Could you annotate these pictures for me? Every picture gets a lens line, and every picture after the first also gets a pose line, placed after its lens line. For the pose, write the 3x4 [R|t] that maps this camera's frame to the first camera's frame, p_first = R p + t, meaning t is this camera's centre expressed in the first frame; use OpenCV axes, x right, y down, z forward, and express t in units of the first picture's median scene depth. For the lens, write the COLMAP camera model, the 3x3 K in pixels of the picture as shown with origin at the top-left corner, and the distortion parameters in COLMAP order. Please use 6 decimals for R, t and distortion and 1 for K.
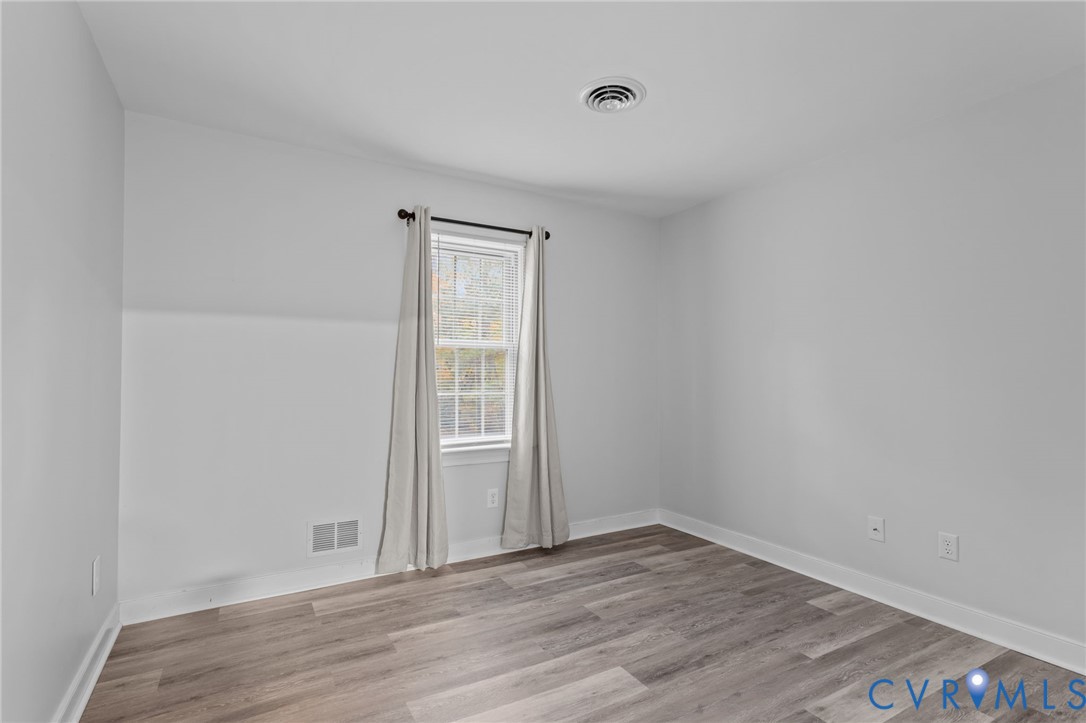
lens RADIAL K [[516.9, 0, 541.8], [0, 516.9, 364.5], [0, 0, 1]] dist [0.003414, 0.000675]
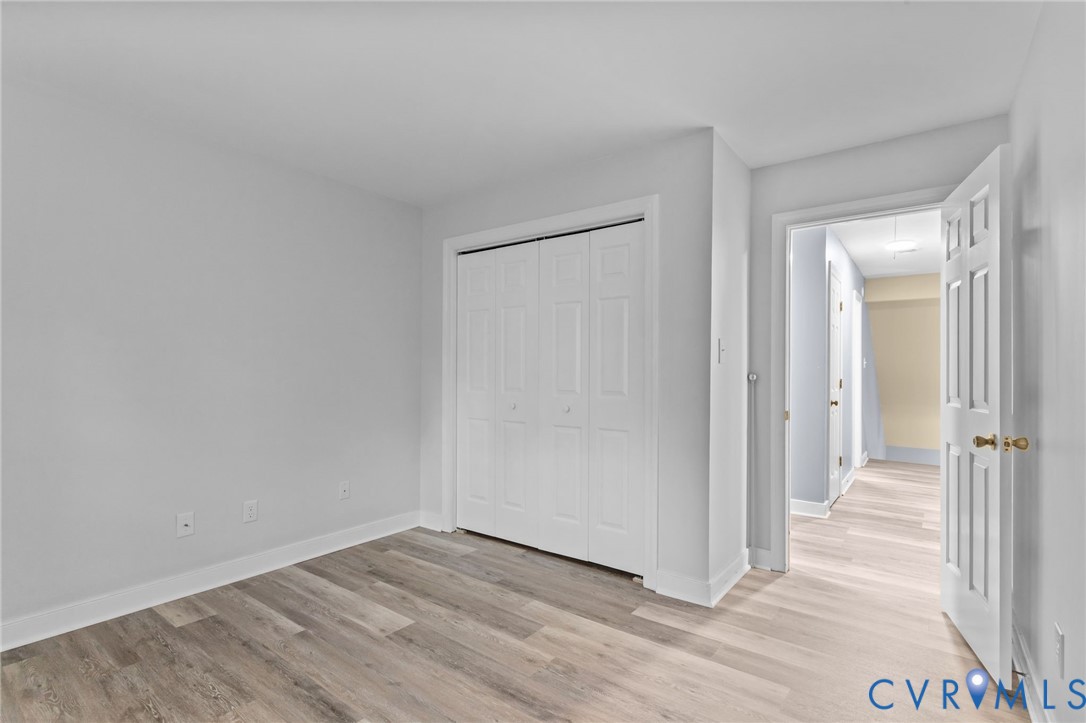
lens RADIAL K [[516.9, 0, 541.8], [0, 516.9, 364.5], [0, 0, 1]] dist [0.003414, 0.000675]
pose [[-0.394450, 0.007656, 0.918886, -0.614155], [-0.027282, 0.999427, -0.020039, 0.016046], [-0.918512, -0.032974, -0.394015, 0.893265]]
